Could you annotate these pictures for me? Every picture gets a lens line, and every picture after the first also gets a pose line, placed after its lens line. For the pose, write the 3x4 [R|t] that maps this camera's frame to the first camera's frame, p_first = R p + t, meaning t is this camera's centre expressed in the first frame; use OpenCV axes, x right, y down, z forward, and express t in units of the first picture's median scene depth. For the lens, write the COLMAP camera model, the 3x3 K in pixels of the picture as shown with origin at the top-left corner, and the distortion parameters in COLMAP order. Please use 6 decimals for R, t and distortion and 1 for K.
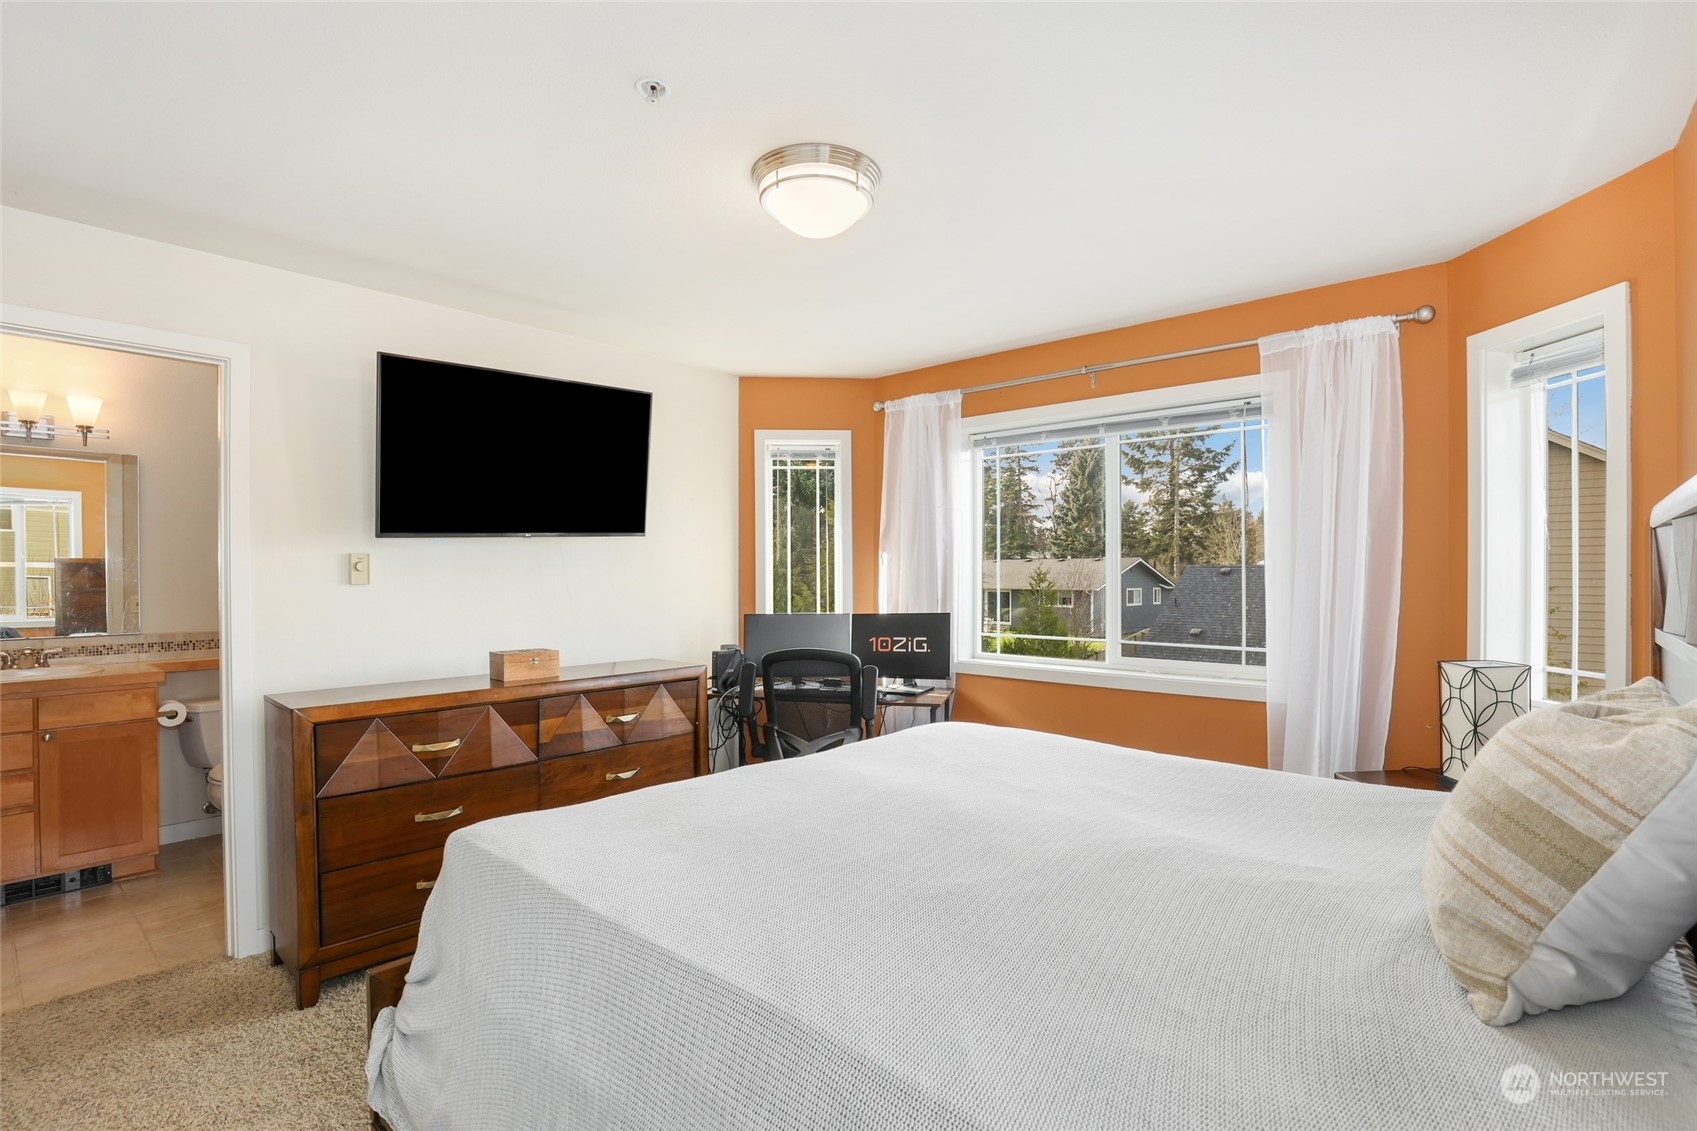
lens RADIAL K [[817.5, 0, 848.5], [0, 817.5, 565.5], [0, 0, 1]] dist [-0.026475, 0.000397]
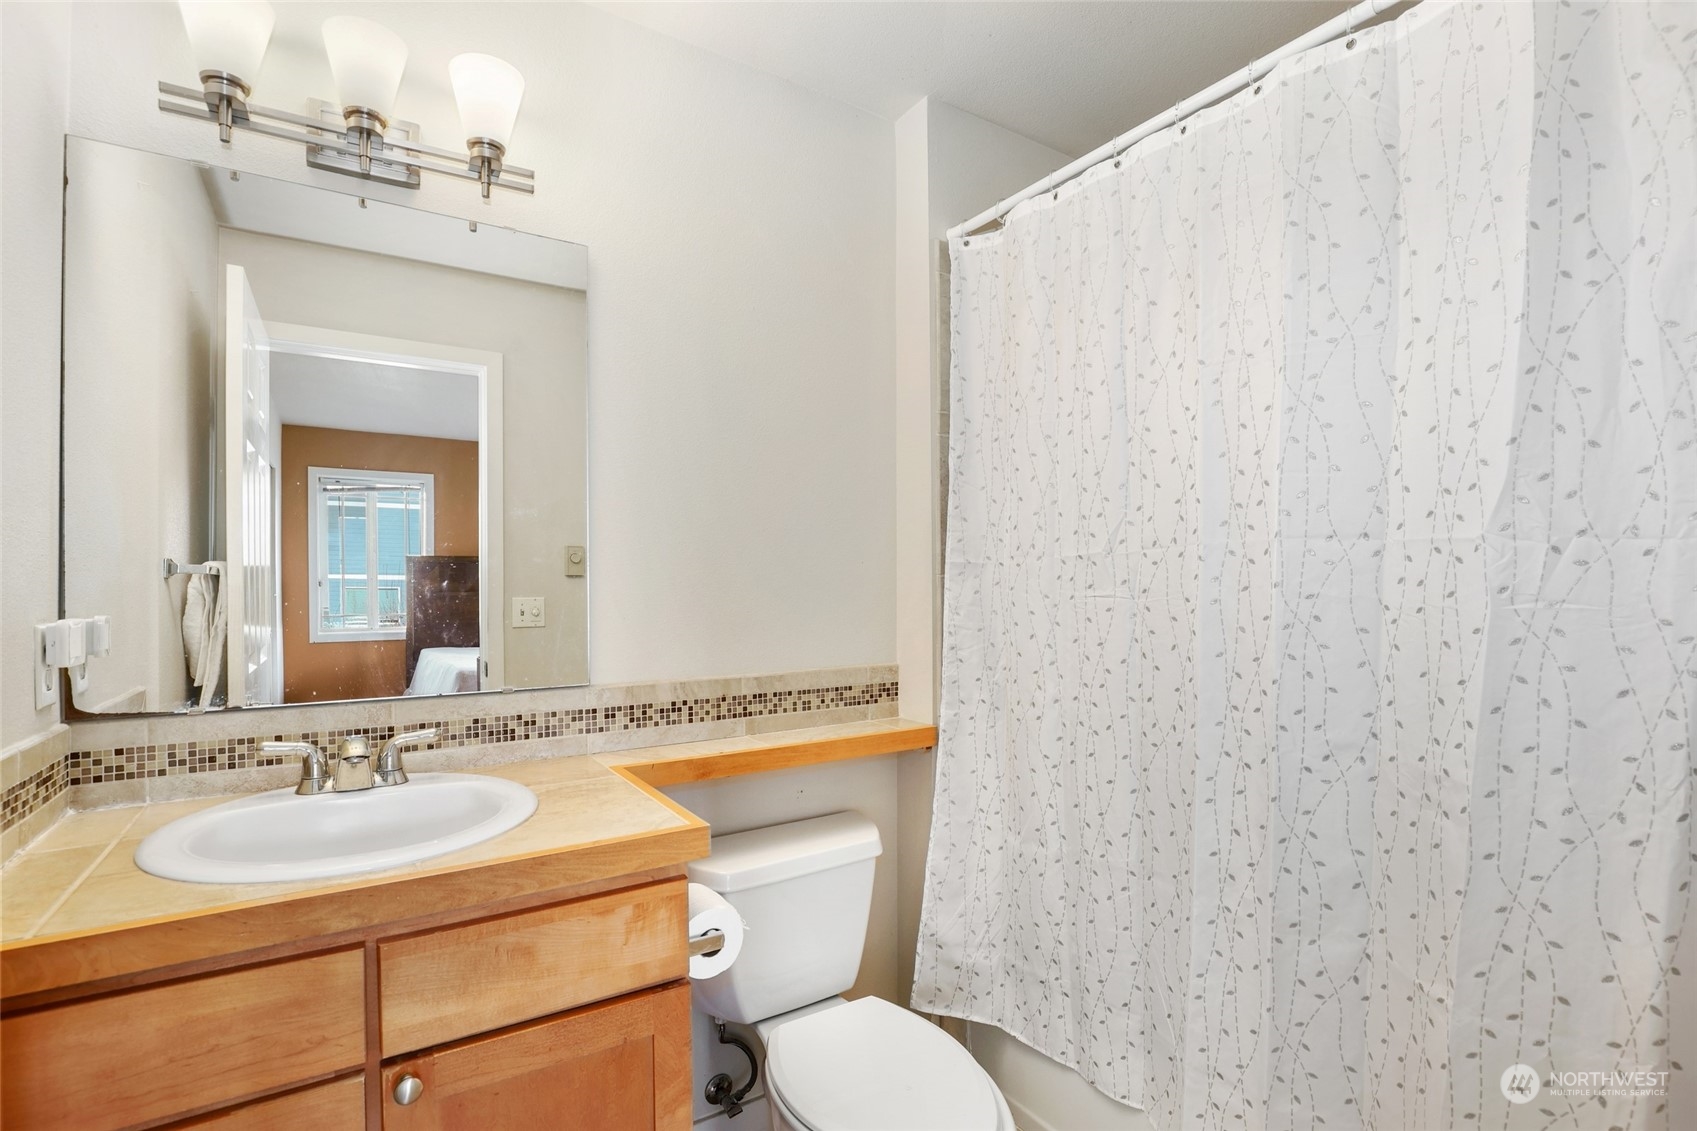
lens RADIAL K [[789.3, 0, 853.8], [0, 789.3, 572.6], [0, 0, 1]] dist [-0.024882, 0.001715]
pose [[0.966645, -0.008144, -0.255992, -0.643715], [0.006656, 0.999956, -0.006676, 0.029391], [0.256035, 0.004750, 0.966656, 0.635957]]
